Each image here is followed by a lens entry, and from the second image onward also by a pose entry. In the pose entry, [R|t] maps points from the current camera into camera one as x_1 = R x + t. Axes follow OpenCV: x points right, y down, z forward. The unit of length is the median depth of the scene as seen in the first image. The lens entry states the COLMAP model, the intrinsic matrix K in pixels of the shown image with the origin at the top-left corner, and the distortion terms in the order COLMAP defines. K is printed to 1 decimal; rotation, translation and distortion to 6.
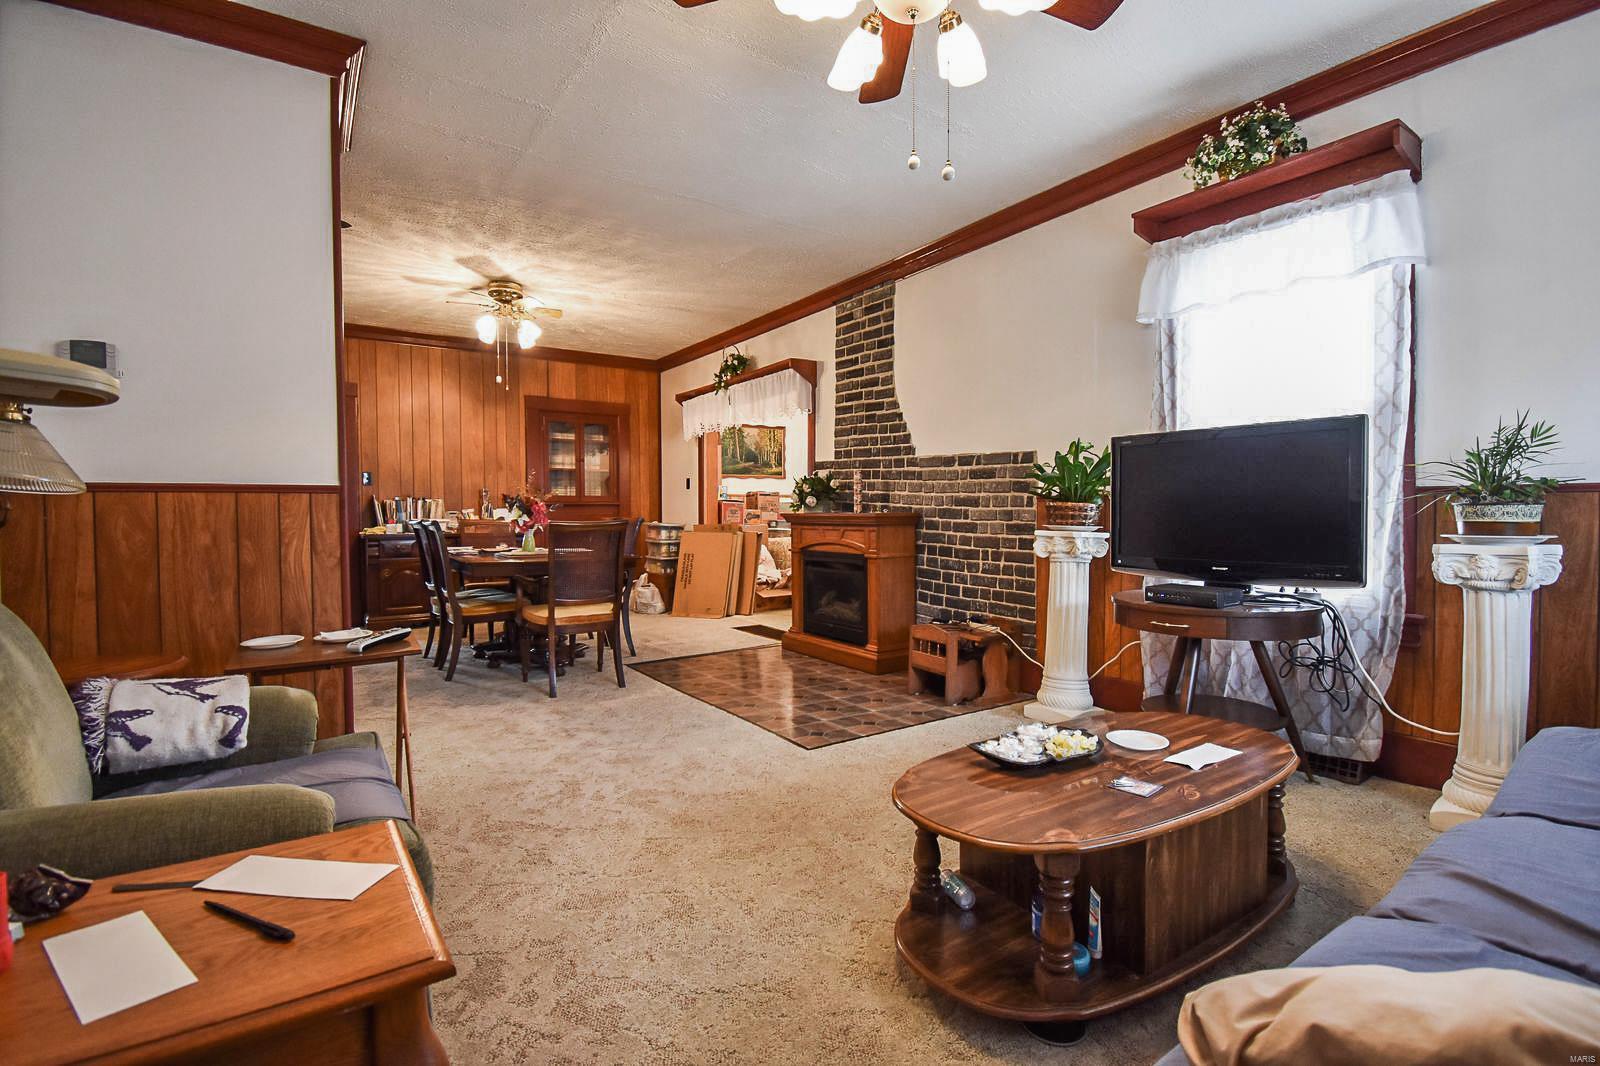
lens RADIAL K [[725.9, 0, 809.3], [0, 725.9, 525.8], [0, 0, 1]] dist [0.017724, -0.027373]
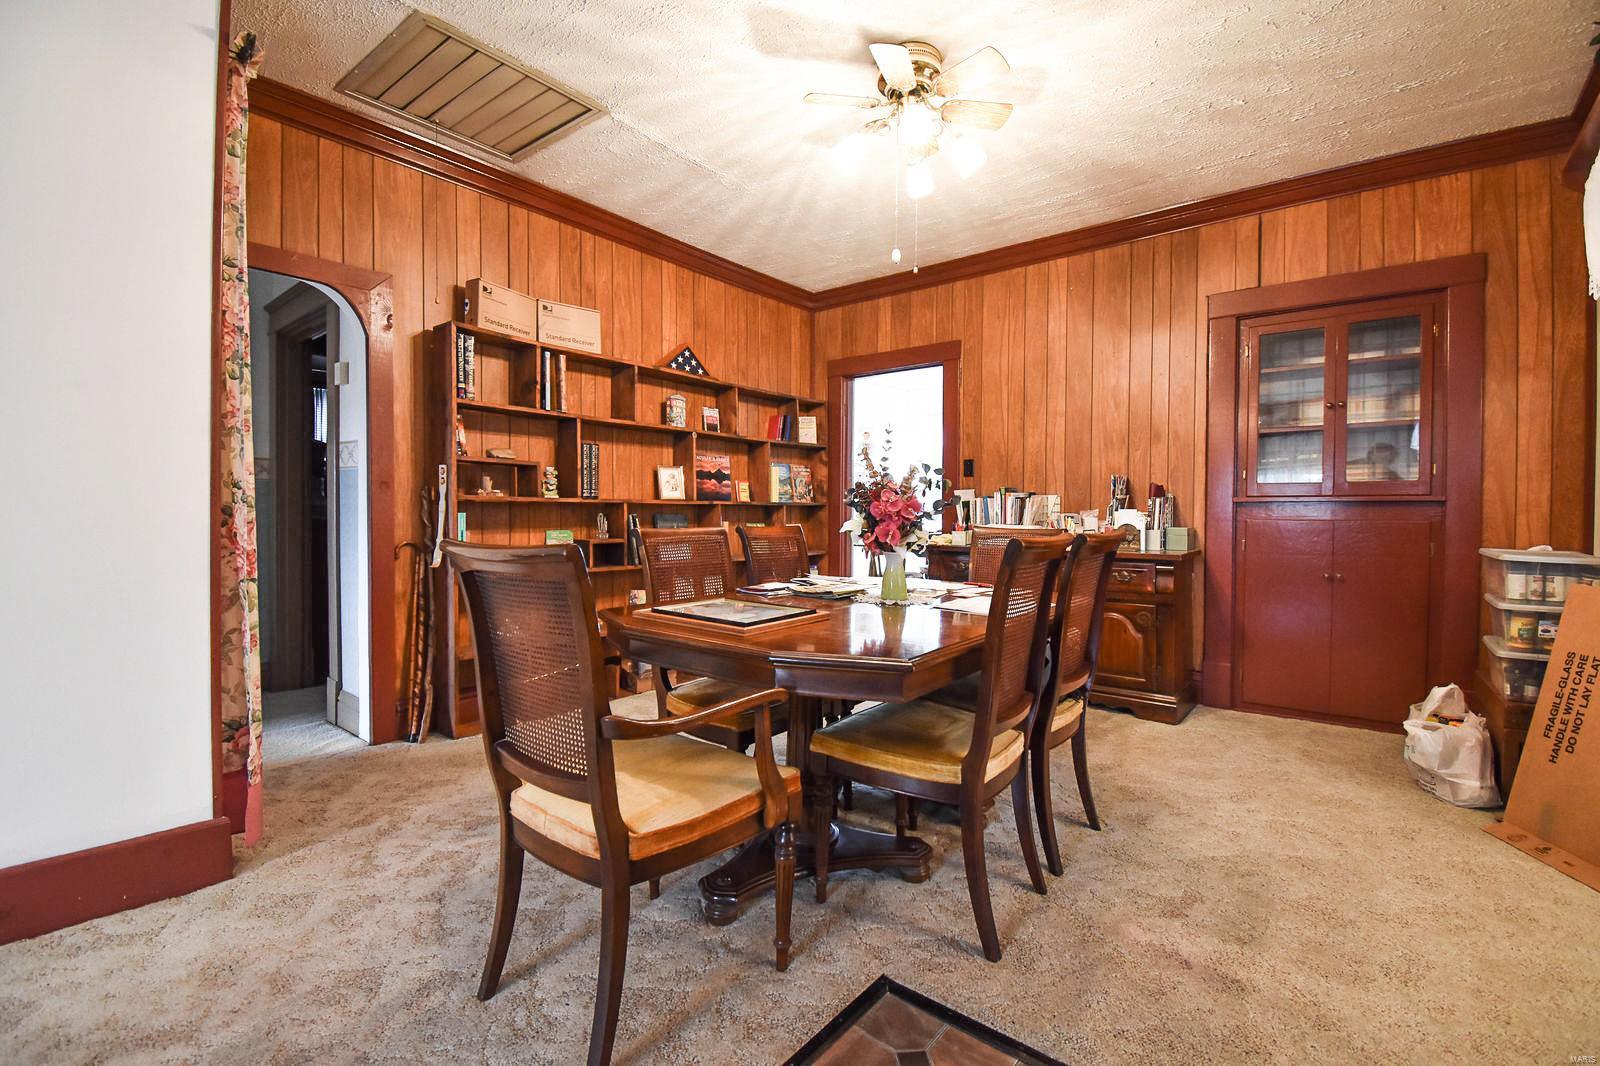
lens RADIAL K [[700.2, 0, 801.9], [0, 700.2, 524.3], [0, 0, 1]] dist [0.016252, -0.022929]
pose [[0.274609, 0.022738, -0.961287, 0.034816], [-0.027402, 0.999499, 0.015814, -0.019058], [0.961165, 0.021999, 0.275095, 0.848654]]
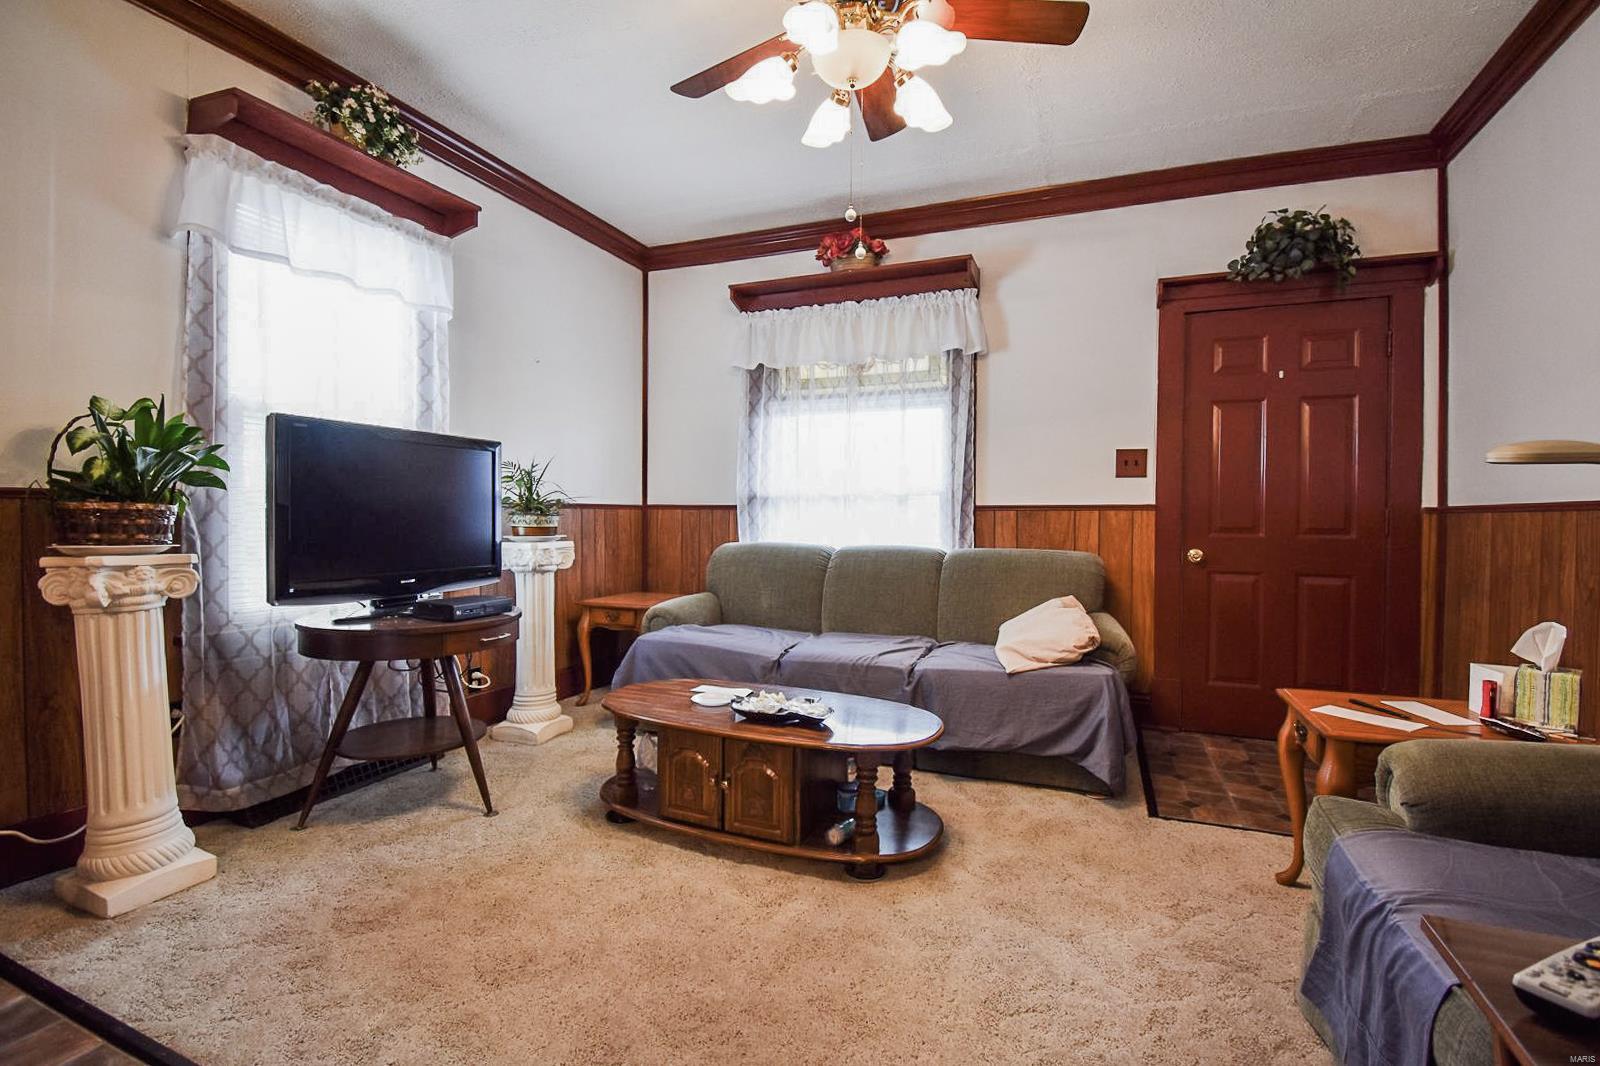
lens RADIAL K [[725.9, 0, 809.3], [0, 725.9, 525.8], [0, 0, 1]] dist [0.017724, -0.027373]
pose [[-0.549409, -0.011184, 0.835479, -0.279619], [0.012548, 0.999687, 0.021633, -0.015263], [-0.835459, 0.022369, -0.549097, 0.611376]]
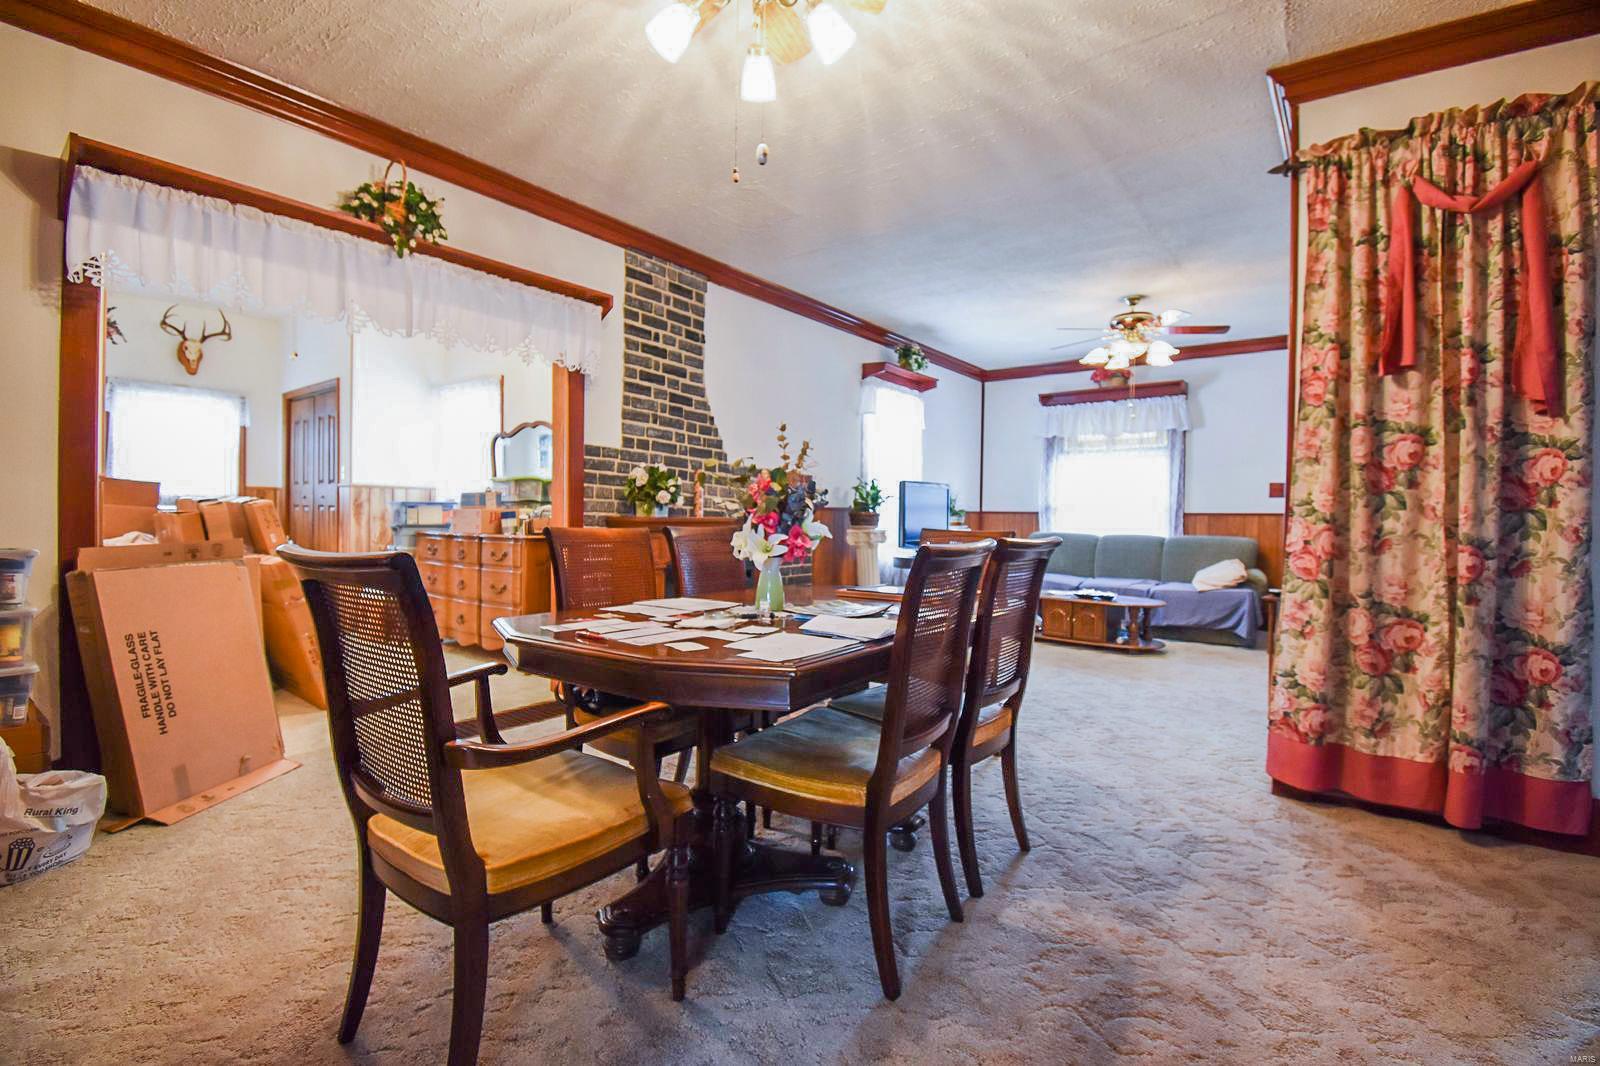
lens RADIAL K [[700.2, 0, 801.9], [0, 700.2, 524.3], [0, 0, 1]] dist [0.016252, -0.022929]
pose [[-0.293248, -0.012381, 0.955956, -0.813756], [0.007210, 0.999859, 0.015161, -0.021359], [-0.956009, 0.011339, -0.293118, 1.145030]]
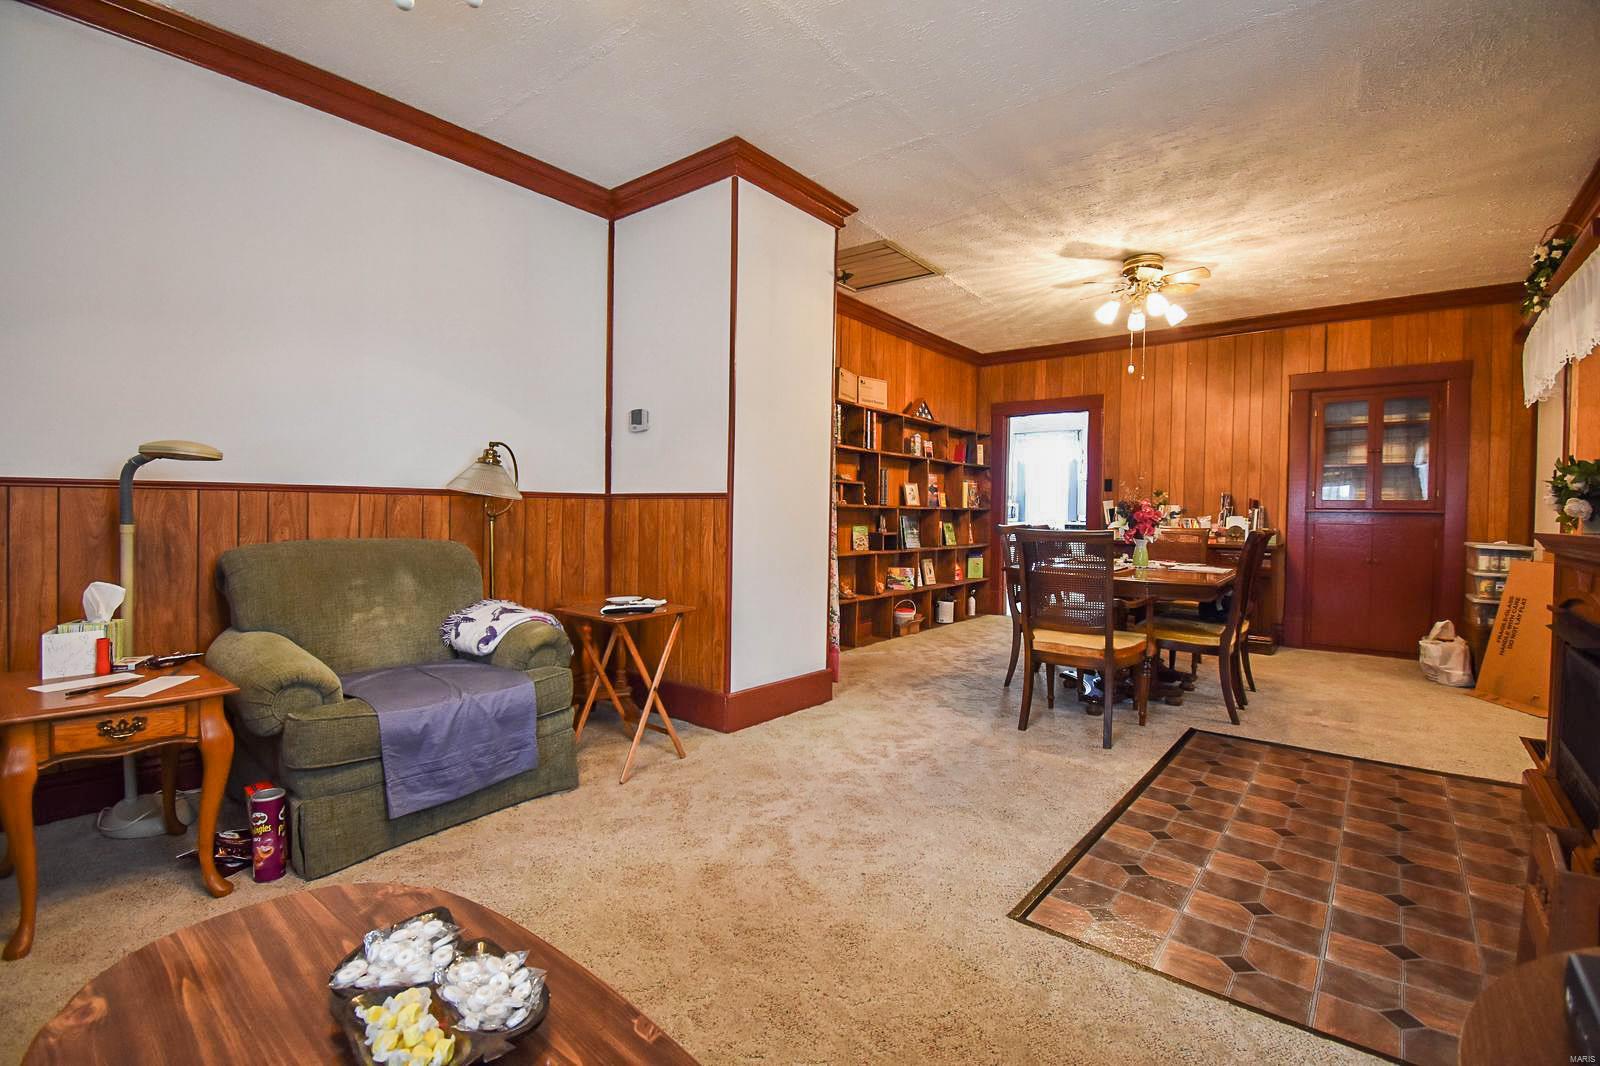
lens RADIAL K [[700.2, 0, 801.9], [0, 700.2, 524.3], [0, 0, 1]] dist [0.016252, -0.022929]
pose [[0.275135, 0.026315, -0.961045, 0.306136], [-0.037092, 0.999172, 0.016740, -0.012433], [0.960690, 0.031041, 0.275883, 0.404583]]
